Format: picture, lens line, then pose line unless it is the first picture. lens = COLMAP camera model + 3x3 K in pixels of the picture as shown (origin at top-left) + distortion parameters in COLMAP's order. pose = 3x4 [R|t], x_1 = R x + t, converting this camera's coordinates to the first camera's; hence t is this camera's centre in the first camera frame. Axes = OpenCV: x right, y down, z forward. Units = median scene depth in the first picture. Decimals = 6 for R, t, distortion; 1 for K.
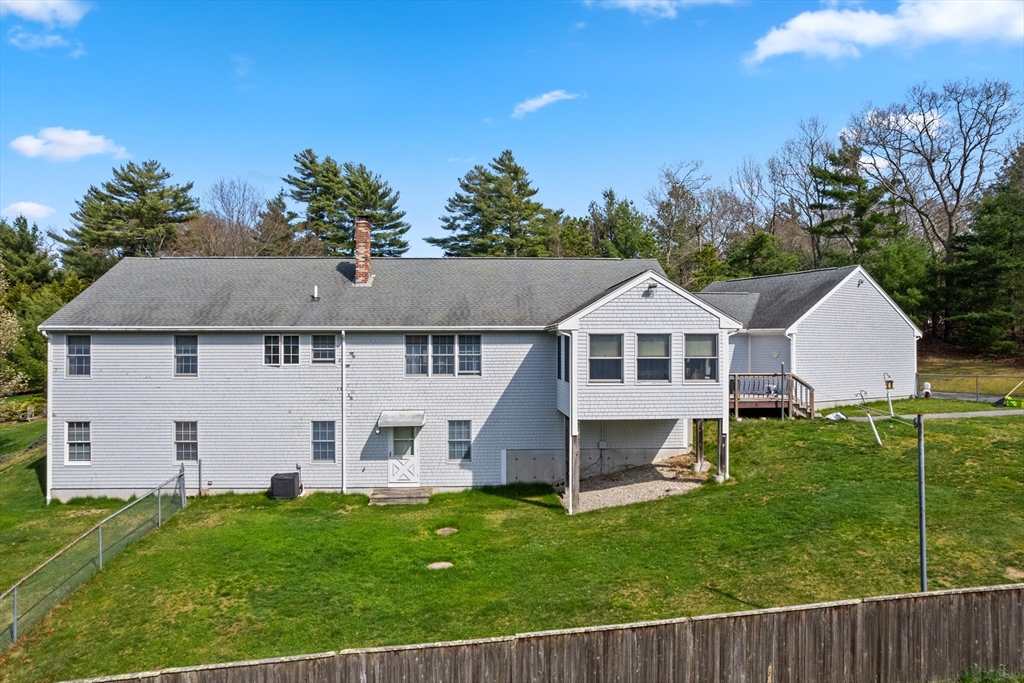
lens RADIAL K [[652.4, 0, 513.6], [0, 652.4, 342.2], [0, 0, 1]] dist [-0.073222, 0.048545]
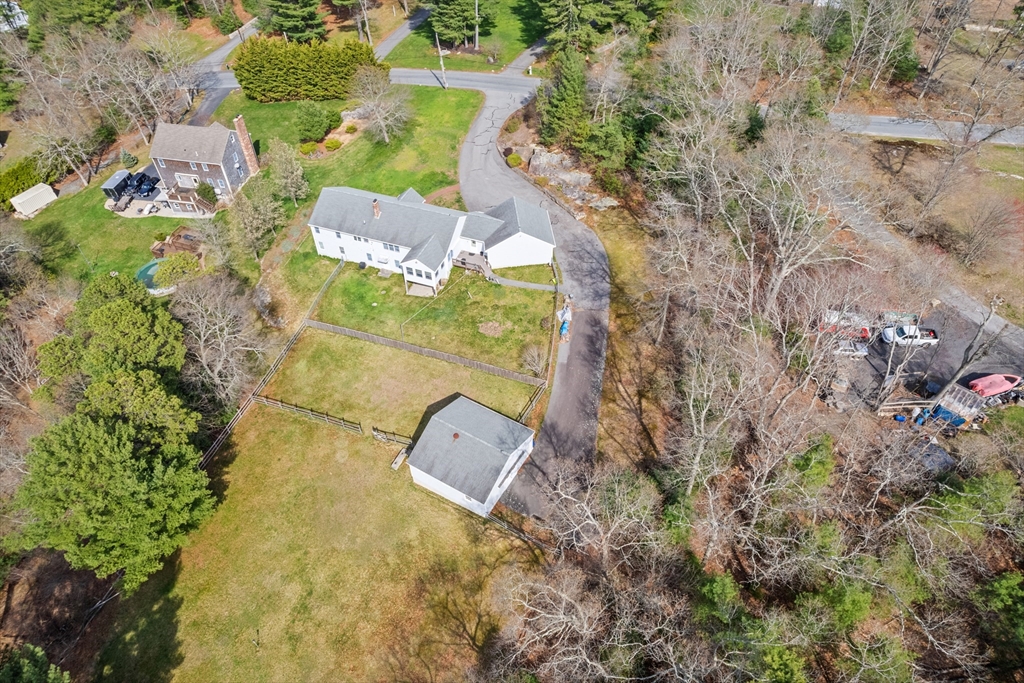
lens RADIAL K [[652.4, 0, 513.0], [0, 652.4, 341.8], [0, 0, 1]] dist [-0.073222, 0.048545]
pose [[0.921086, 0.277015, -0.273611, 1.947180], [0.012294, 0.681679, 0.731548, -2.640876], [0.389165, -0.677182, 0.624480, -1.730951]]
